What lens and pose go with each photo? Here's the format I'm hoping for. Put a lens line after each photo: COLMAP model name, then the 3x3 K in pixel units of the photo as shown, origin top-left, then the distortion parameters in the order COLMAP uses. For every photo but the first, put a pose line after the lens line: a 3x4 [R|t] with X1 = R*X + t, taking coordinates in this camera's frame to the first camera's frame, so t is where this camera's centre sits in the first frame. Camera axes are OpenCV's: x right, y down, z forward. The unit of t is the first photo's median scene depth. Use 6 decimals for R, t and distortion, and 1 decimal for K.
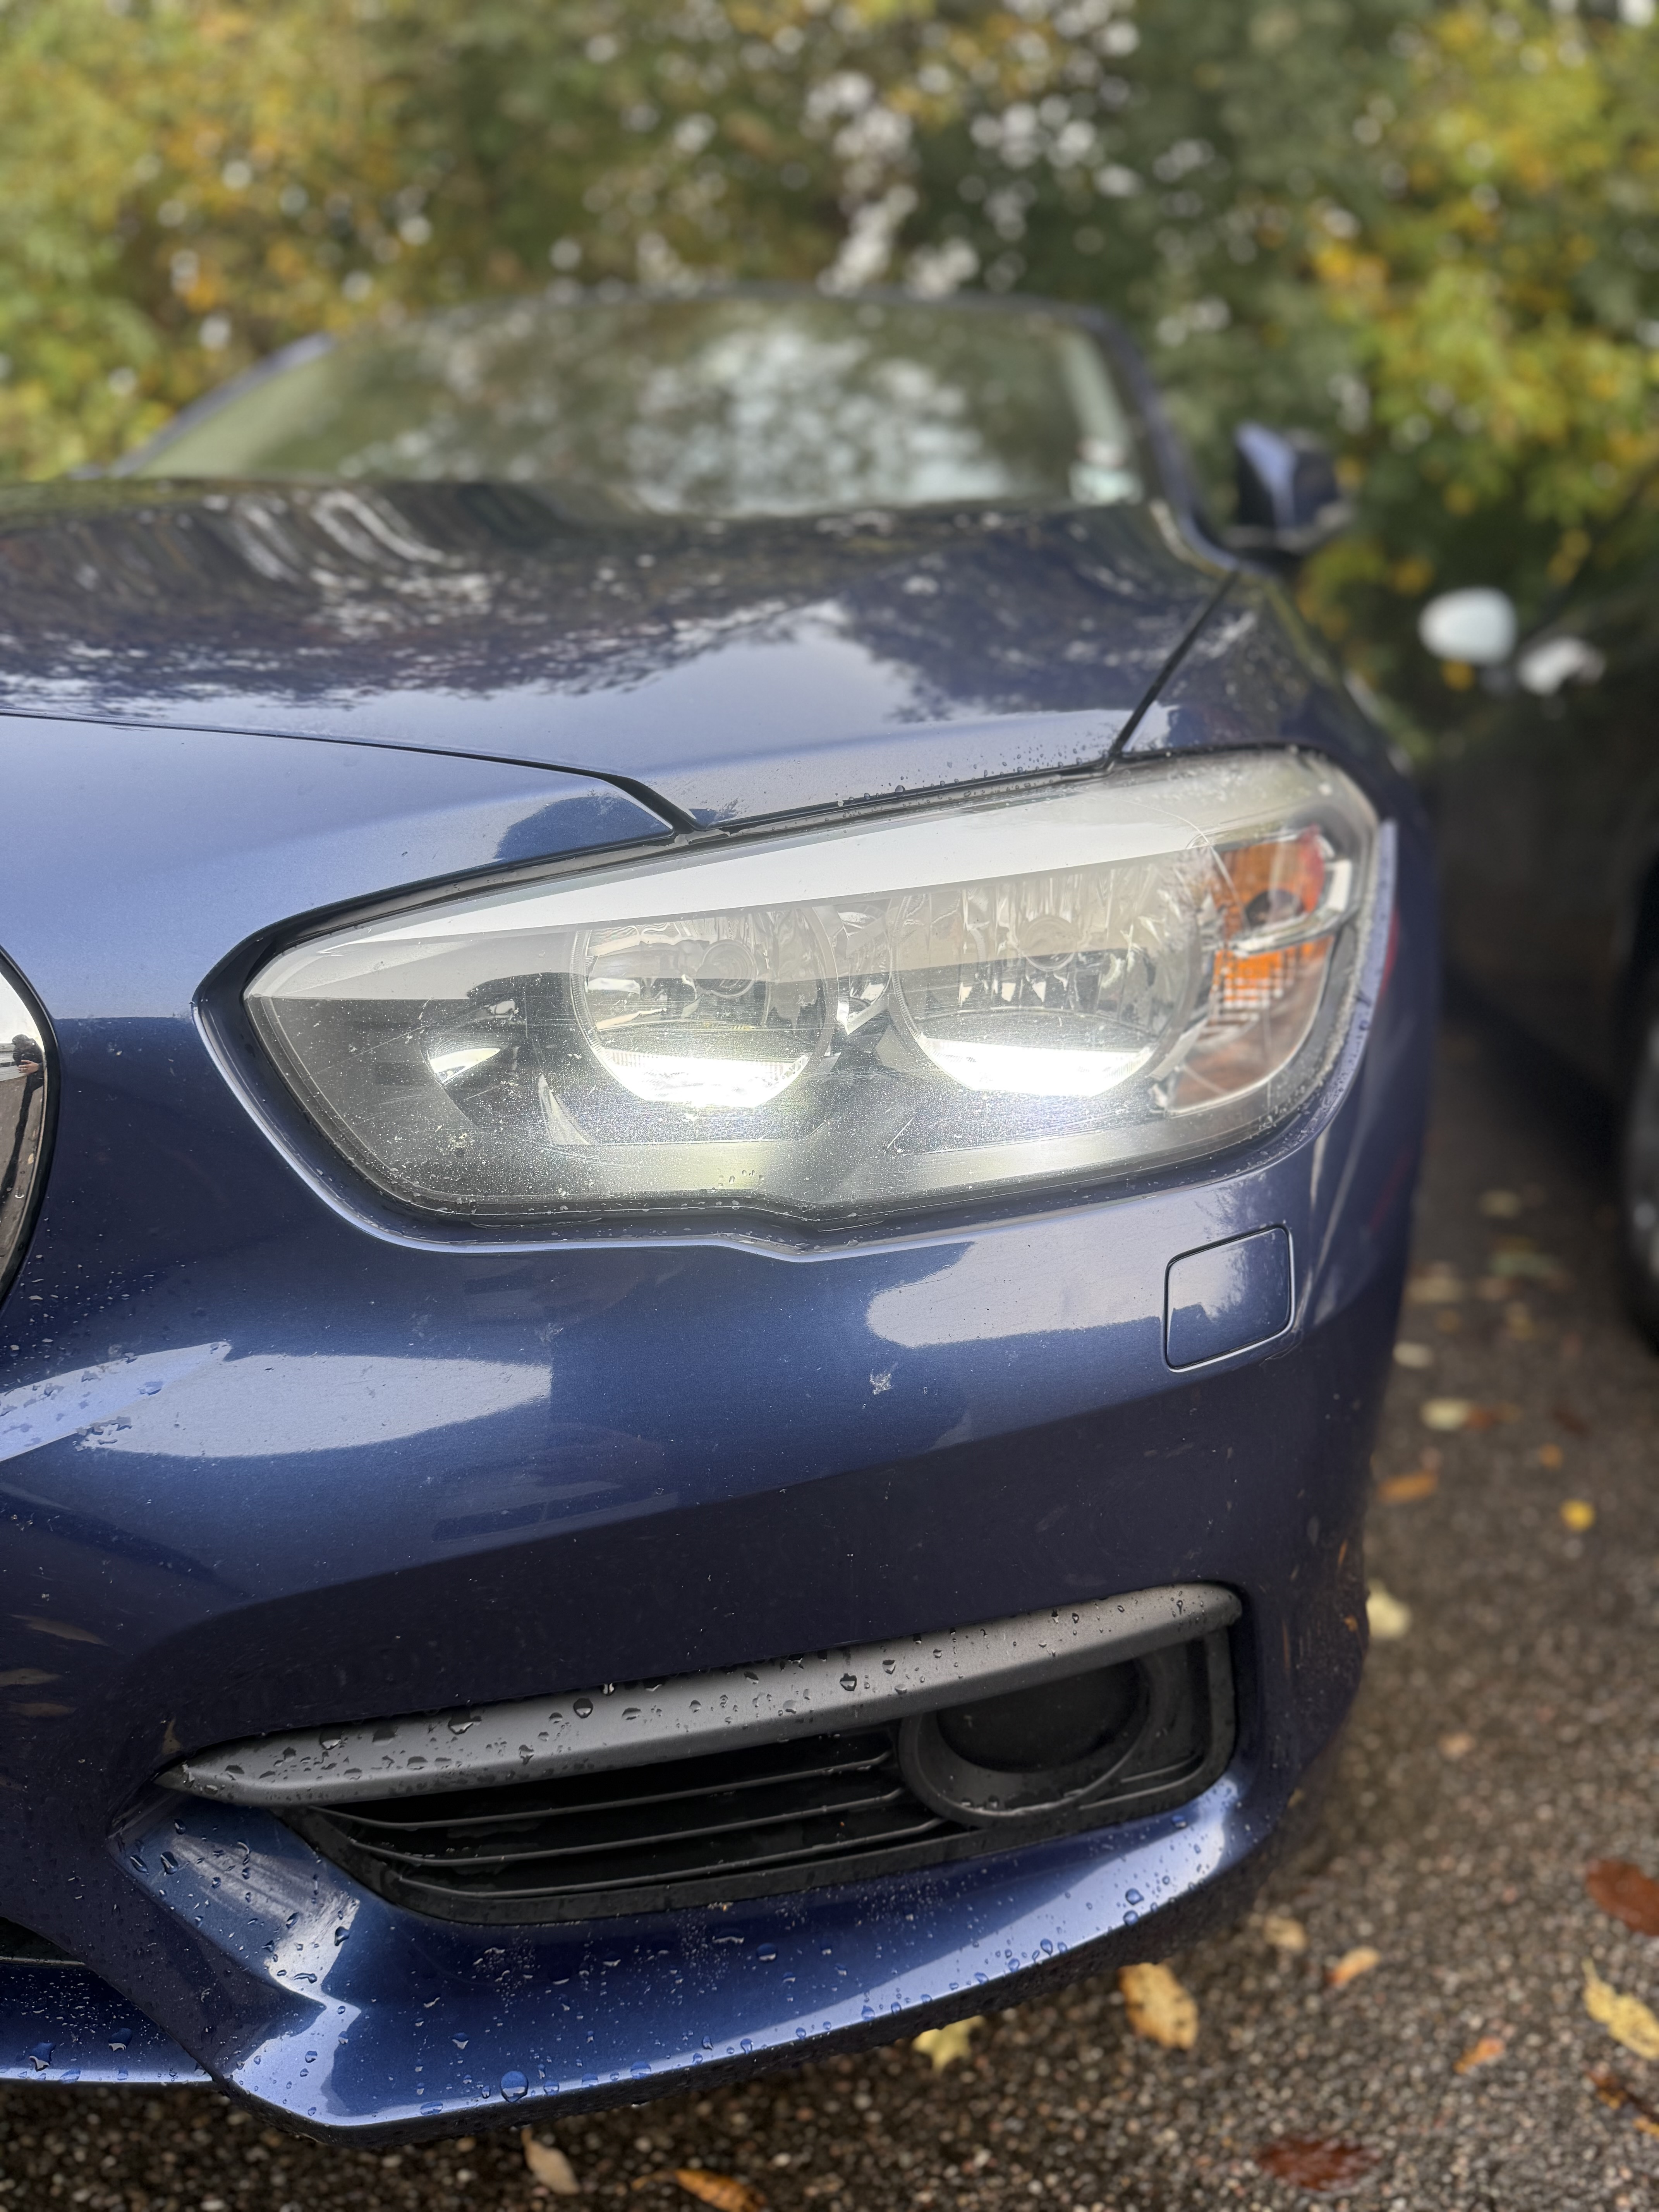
lens RADIAL K [[1536.2, 0, 883.7], [0, 1536.2, 1116.0], [0, 0, 1]] dist [0.053868, -0.091680]
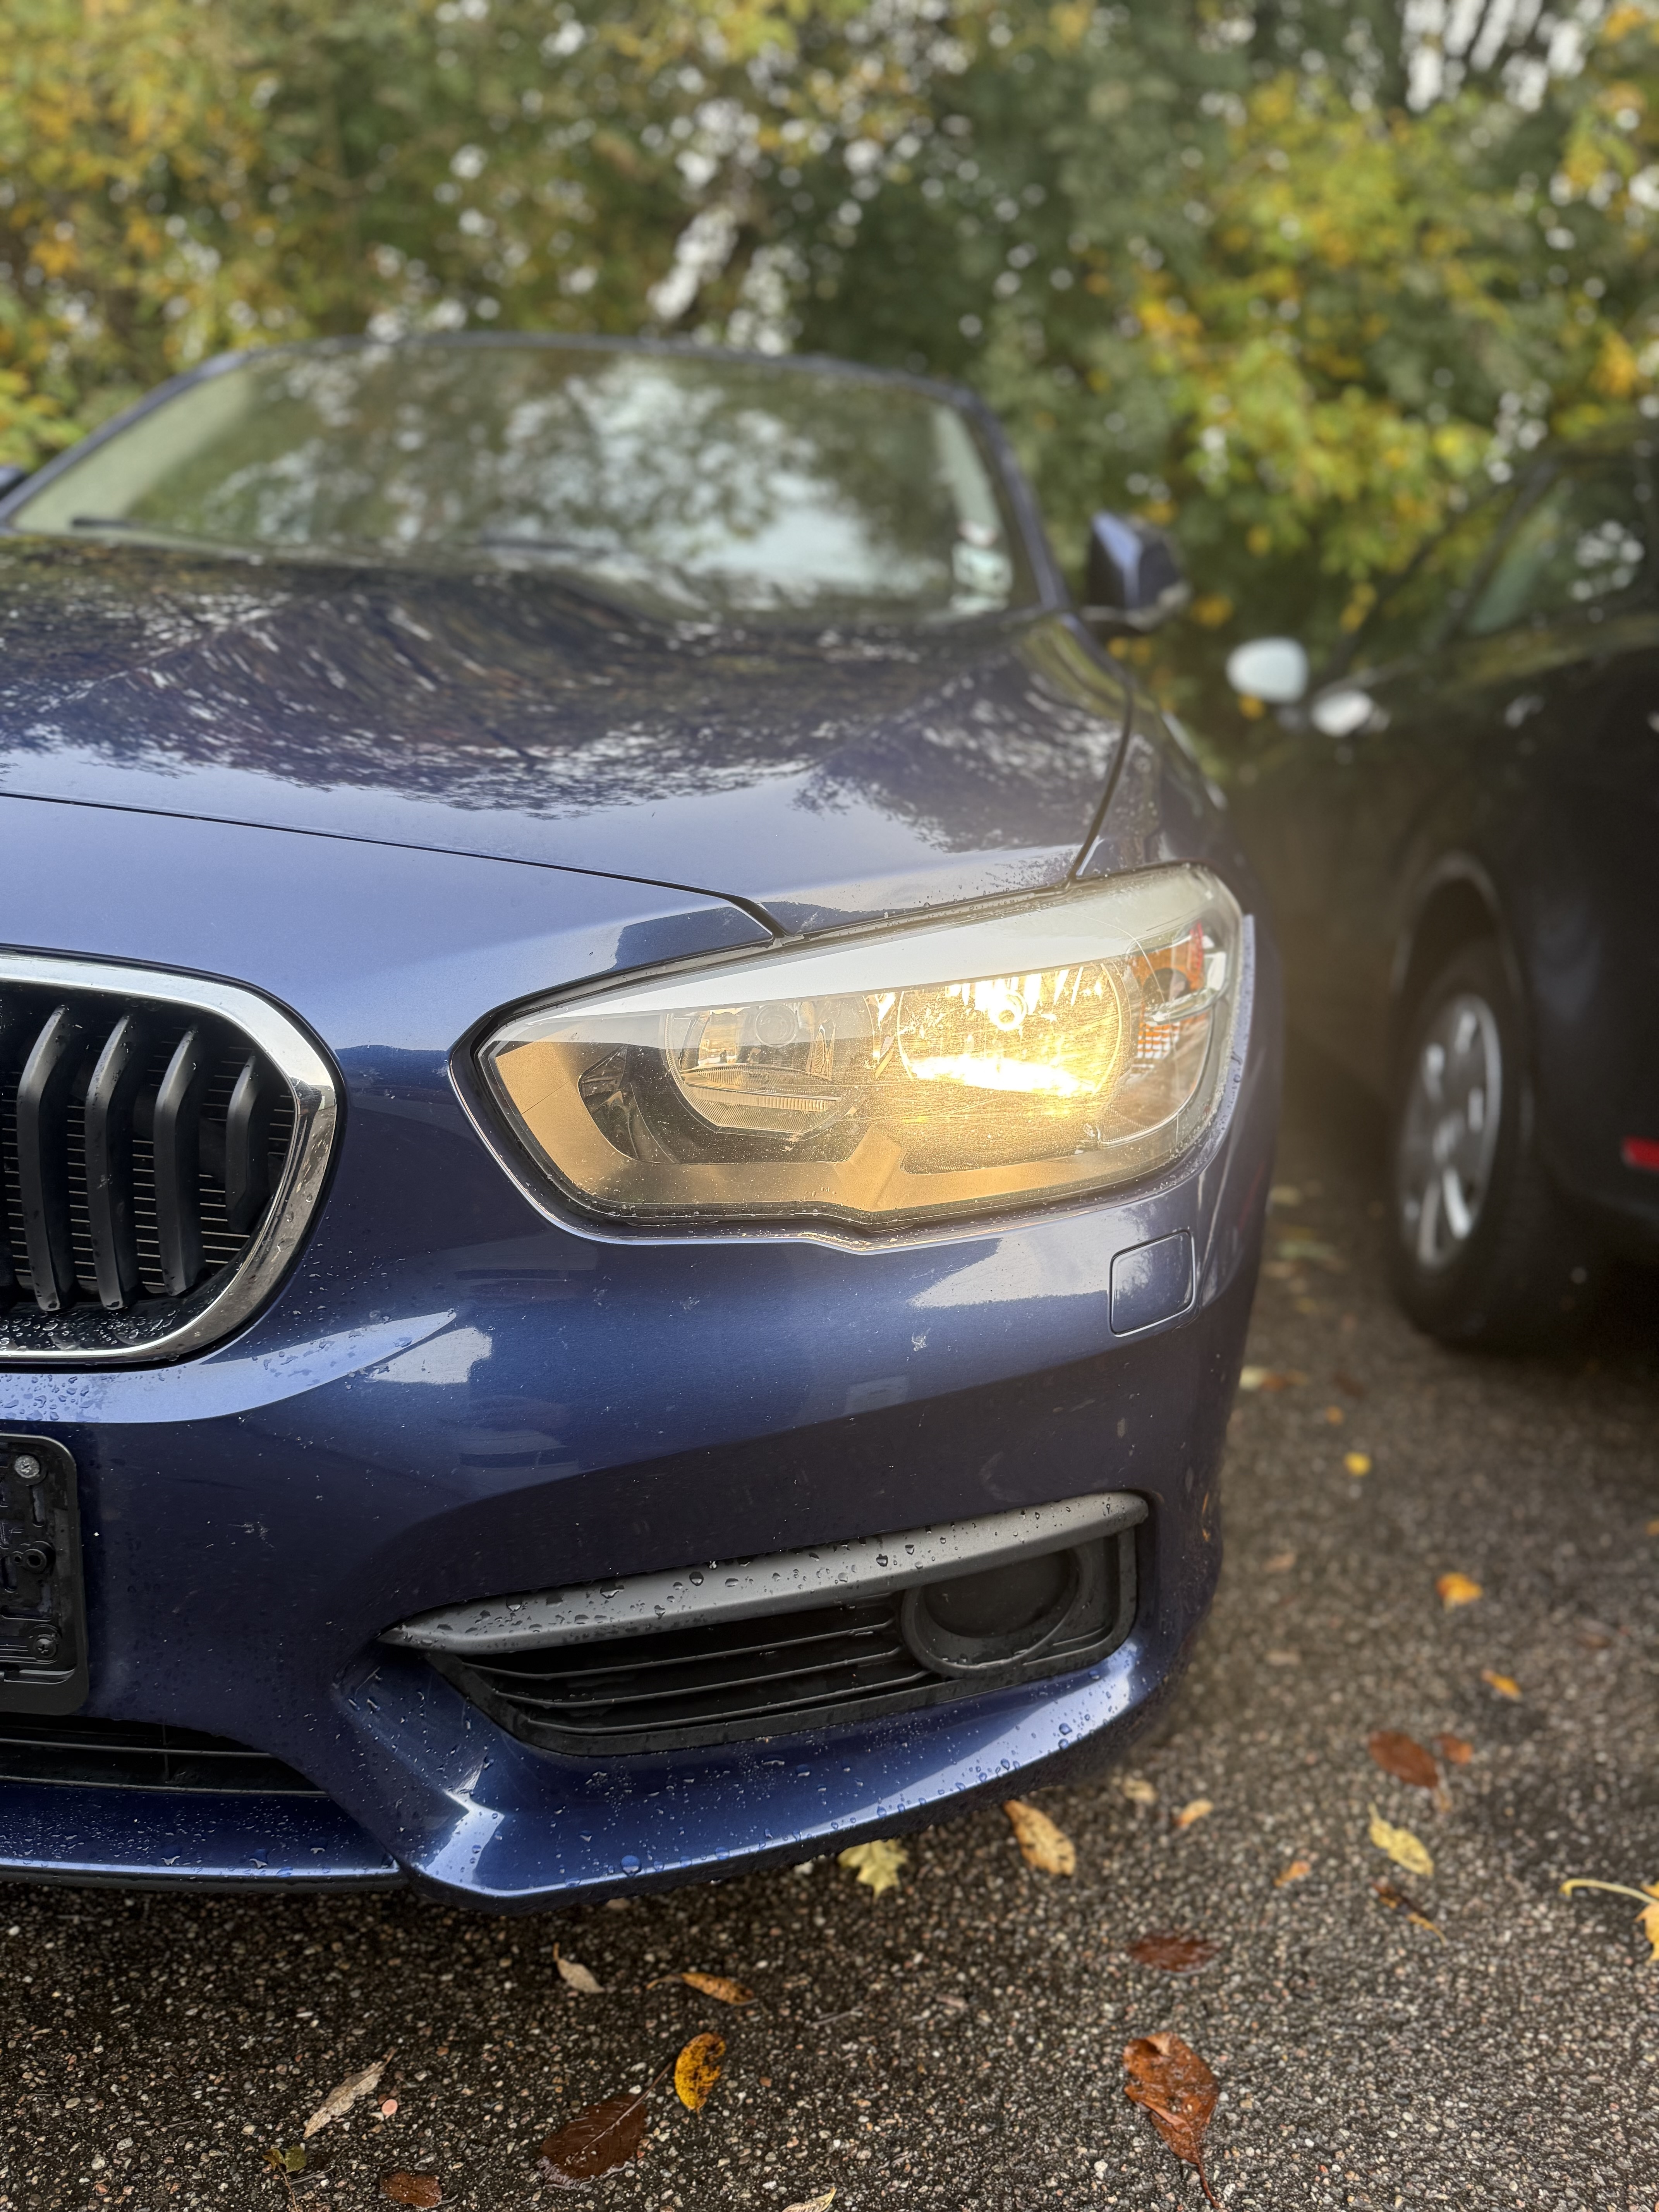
lens RADIAL K [[1575.1, 0, 818.9], [0, 1575.1, 1106.0], [0, 0, 1]] dist [0.168292, -0.354685]
pose [[0.993074, 0.022604, 0.115295, -0.182655], [-0.024247, 0.999623, 0.012862, -0.039122], [-0.114961, -0.015568, 0.993248, -0.285309]]
